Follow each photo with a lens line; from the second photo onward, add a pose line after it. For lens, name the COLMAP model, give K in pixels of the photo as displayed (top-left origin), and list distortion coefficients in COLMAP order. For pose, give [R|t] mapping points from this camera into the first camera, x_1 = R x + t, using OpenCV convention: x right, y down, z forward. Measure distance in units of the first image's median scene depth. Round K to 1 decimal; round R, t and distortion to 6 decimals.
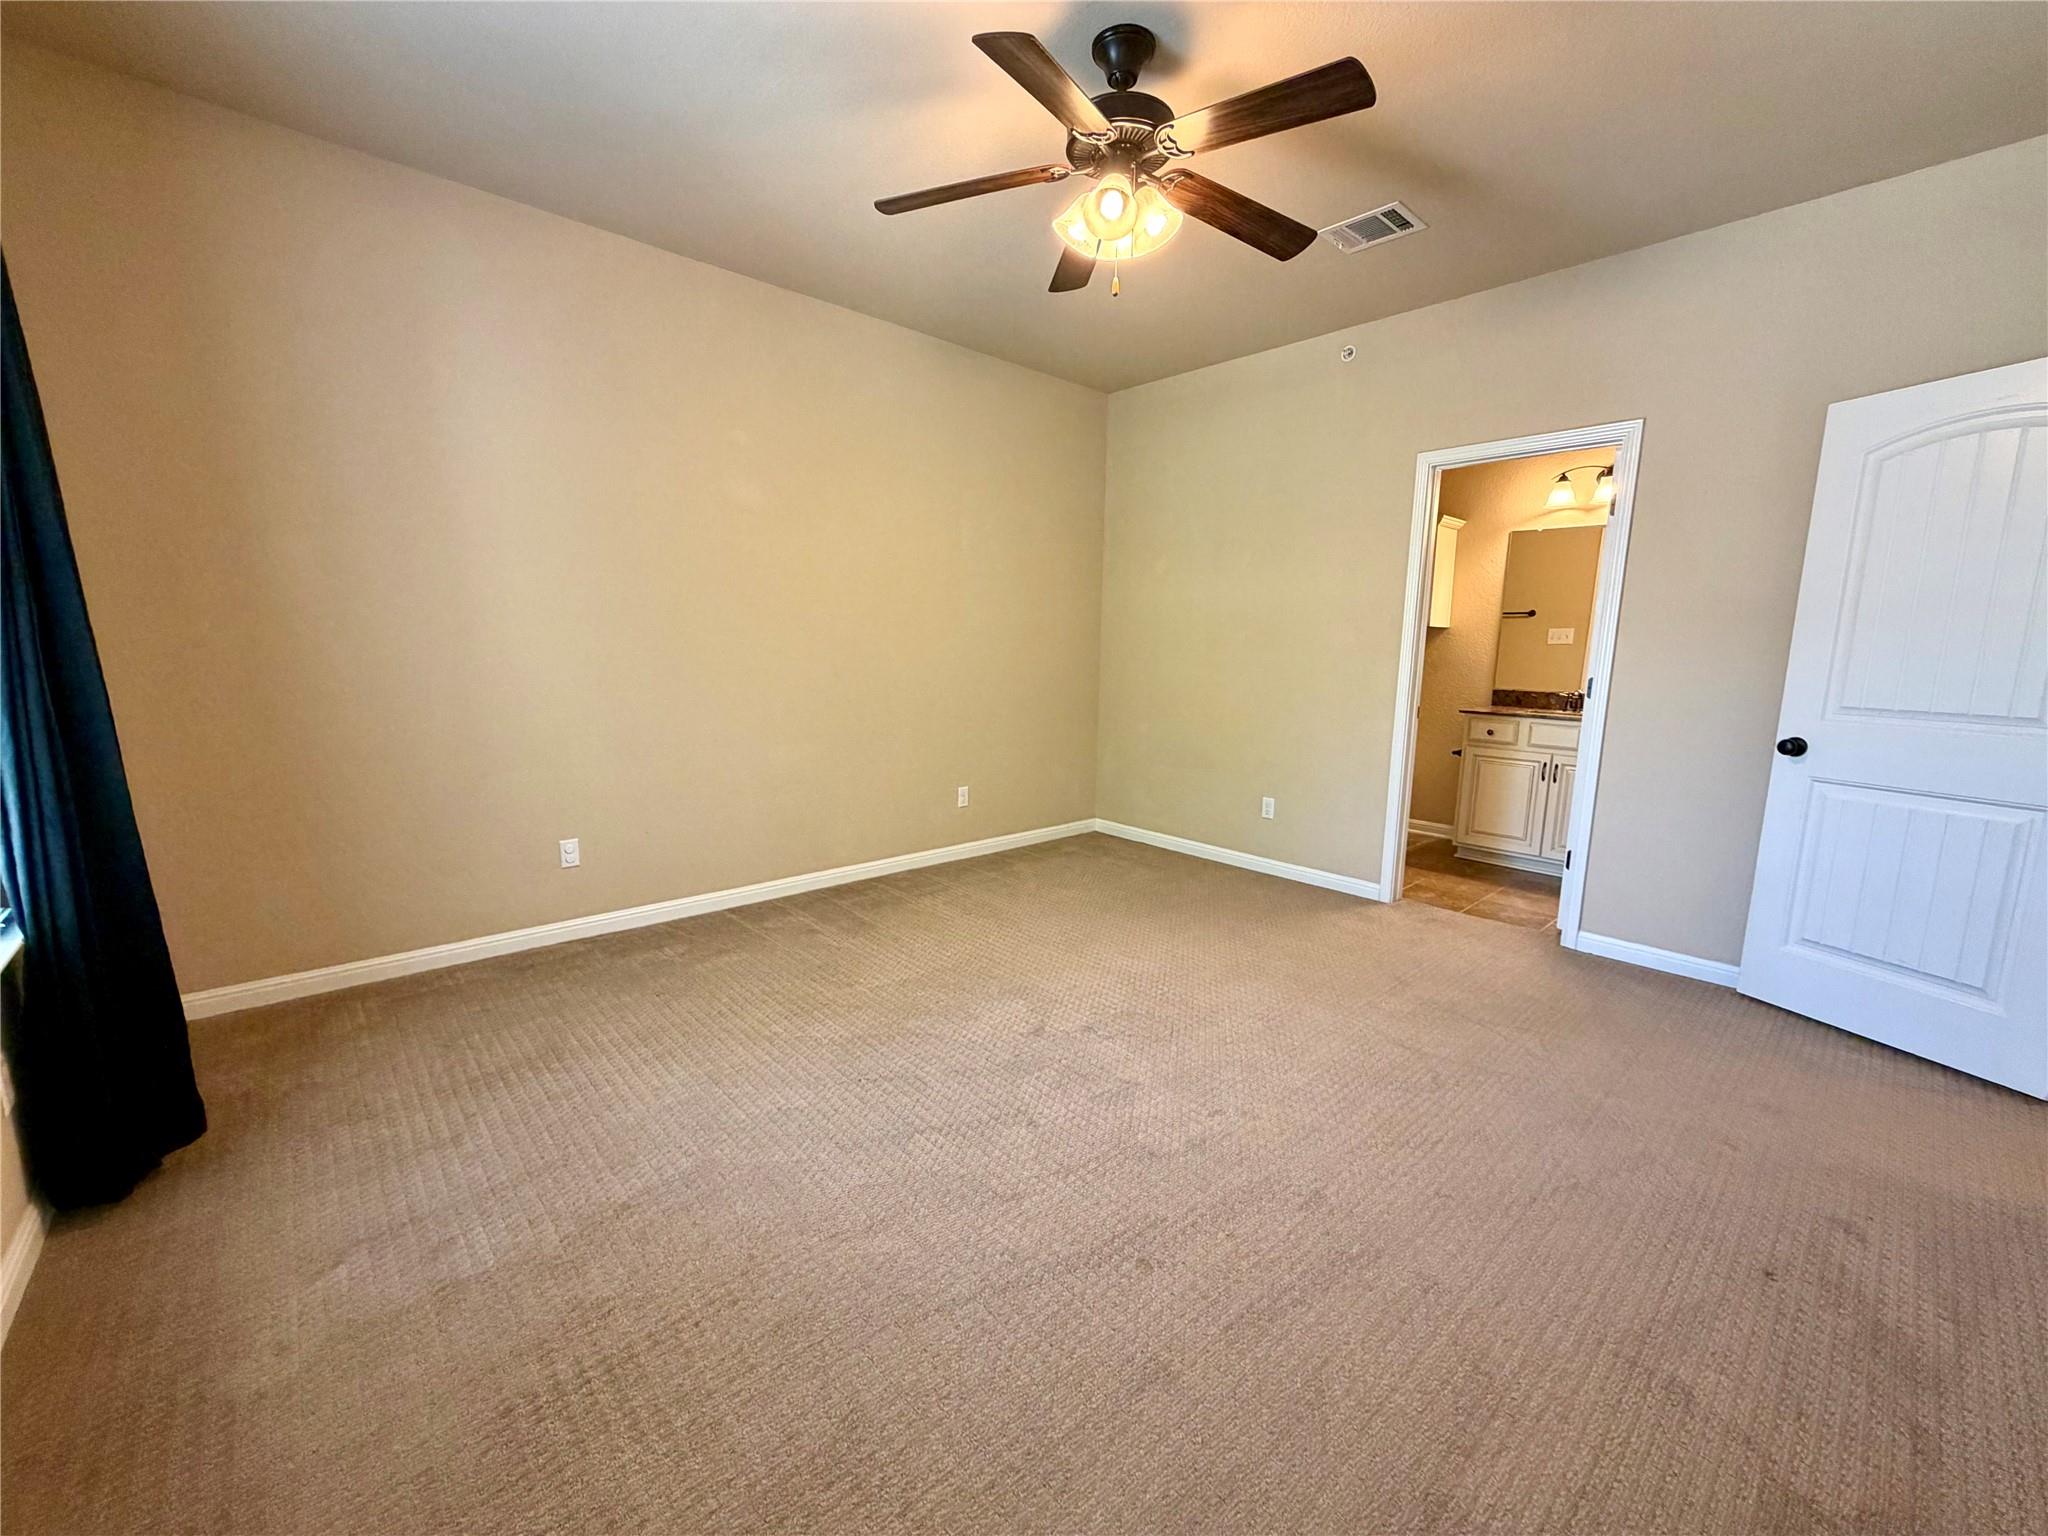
lens RADIAL K [[817.8, 0, 1019.4], [0, 817.8, 768.9], [0, 0, 1]] dist [-0.001116, 0.000413]
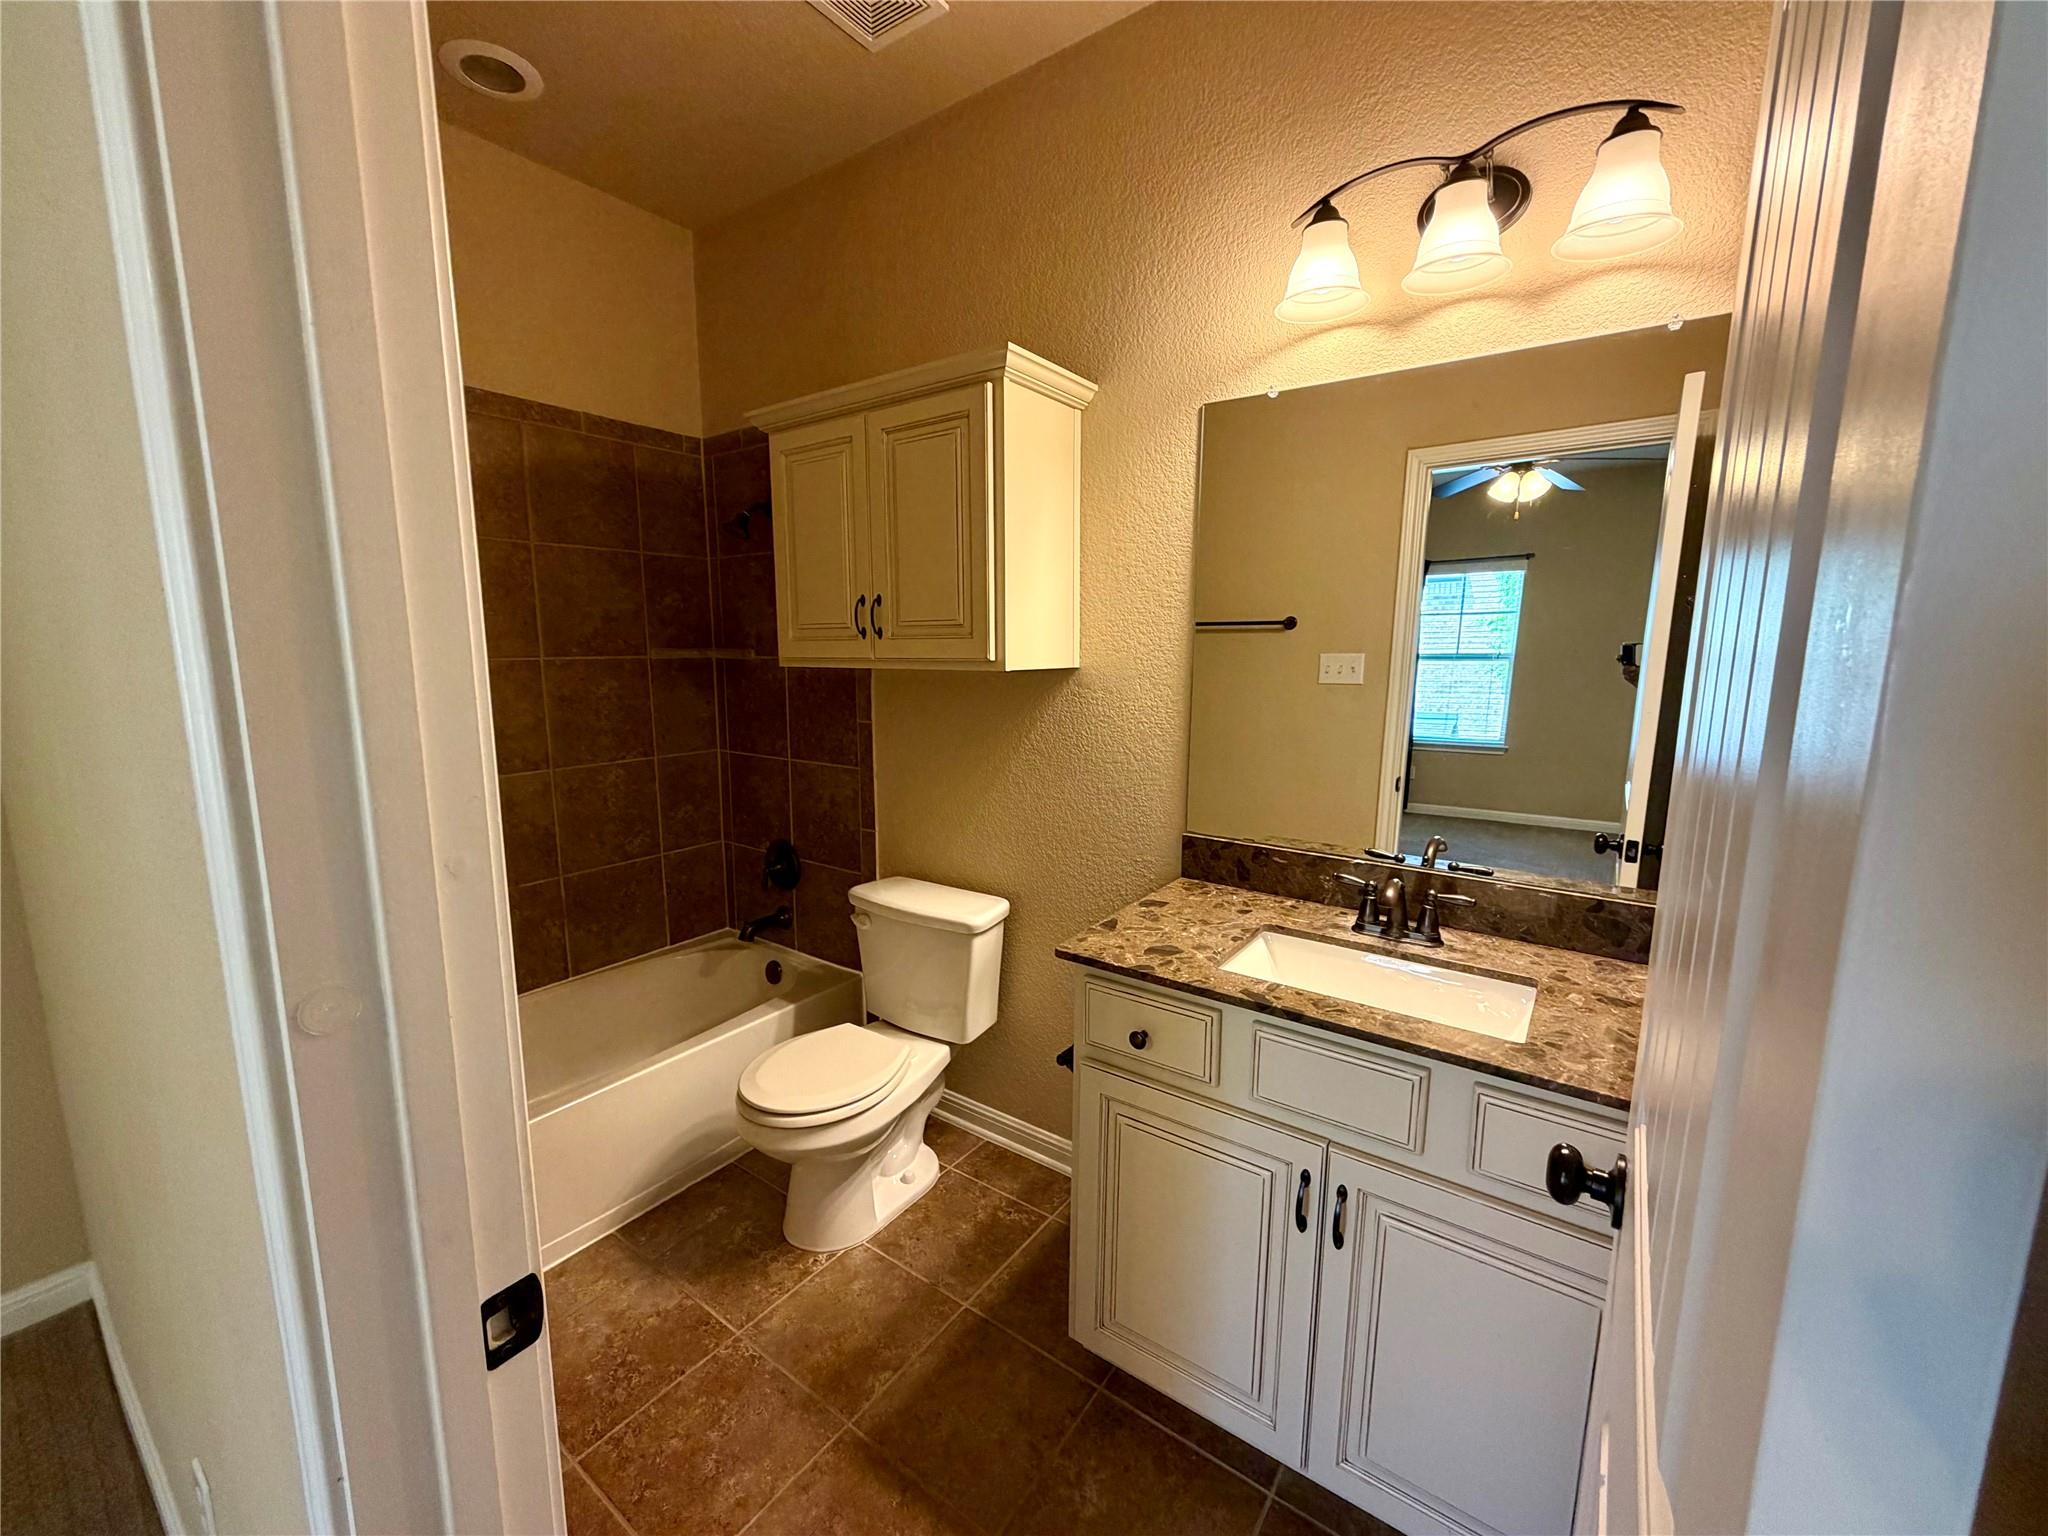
lens RADIAL K [[817.8, 0, 1019.4], [0, 817.8, 768.9], [0, 0, 1]] dist [-0.001116, 0.000413]
pose [[0.979170, -0.044344, 0.198140, 0.468783], [0.044104, 0.999011, 0.005627, -0.144493], [-0.198194, 0.003229, 0.980158, 0.700681]]
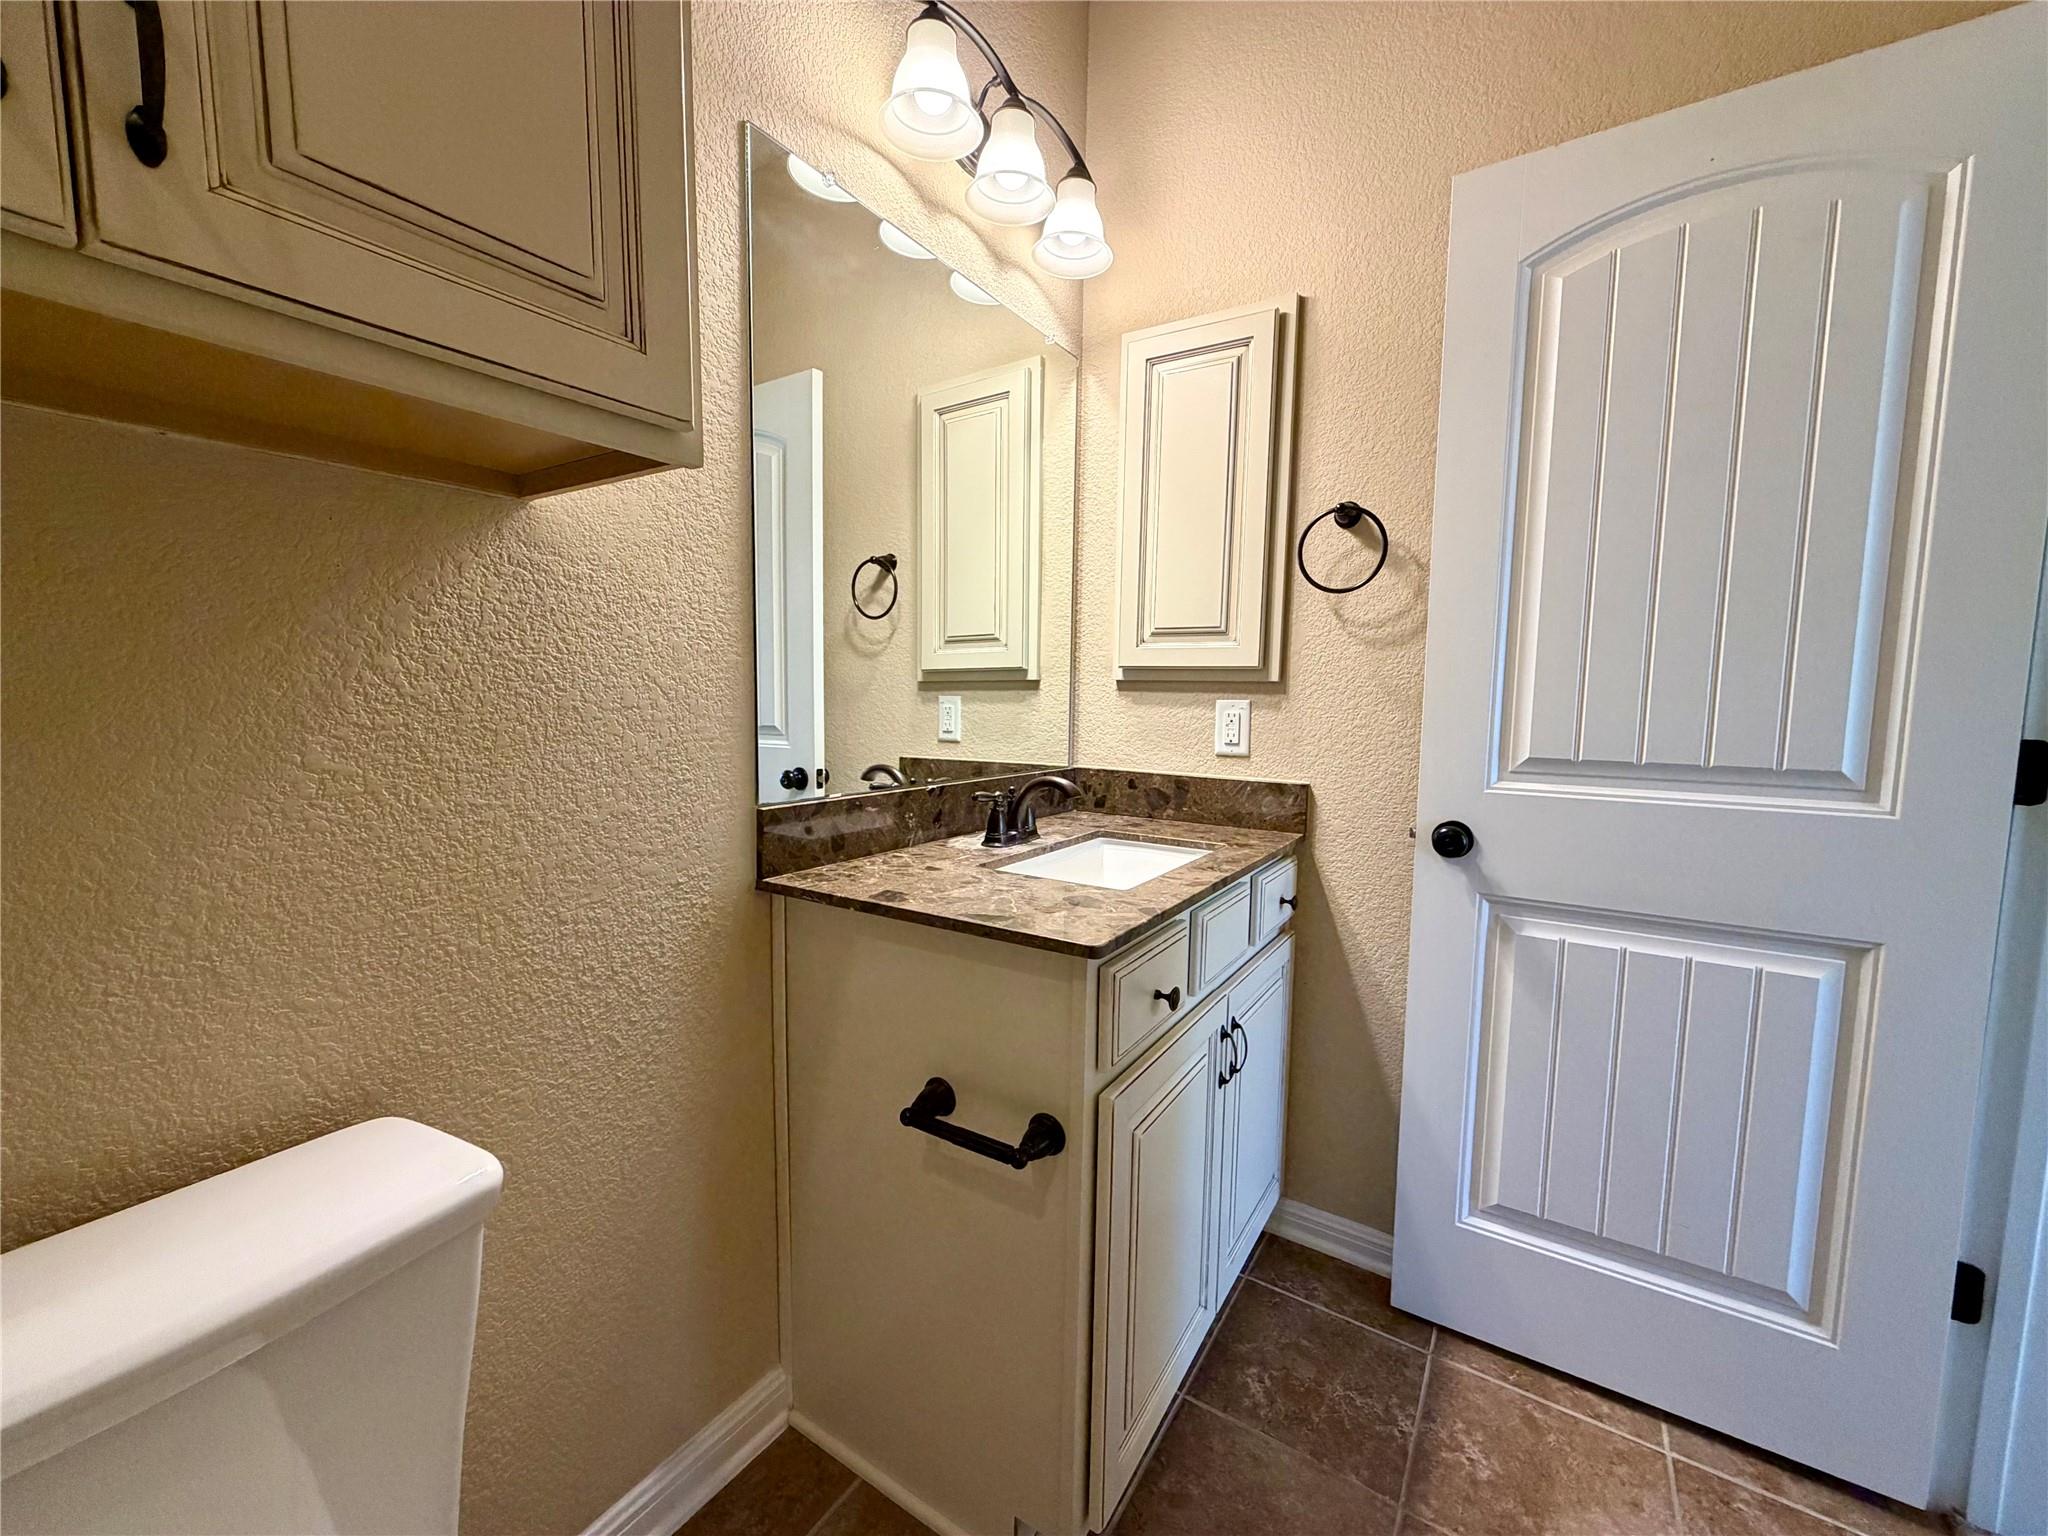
lens RADIAL K [[817.8, 0, 1019.4], [0, 817.8, 768.9], [0, 0, 1]] dist [-0.001116, 0.000413]
pose [[-0.252813, -0.109797, 0.961265, 0.363989], [0.129888, 0.980694, 0.146176, -0.145460], [-0.958757, 0.161812, -0.233671, 1.061294]]
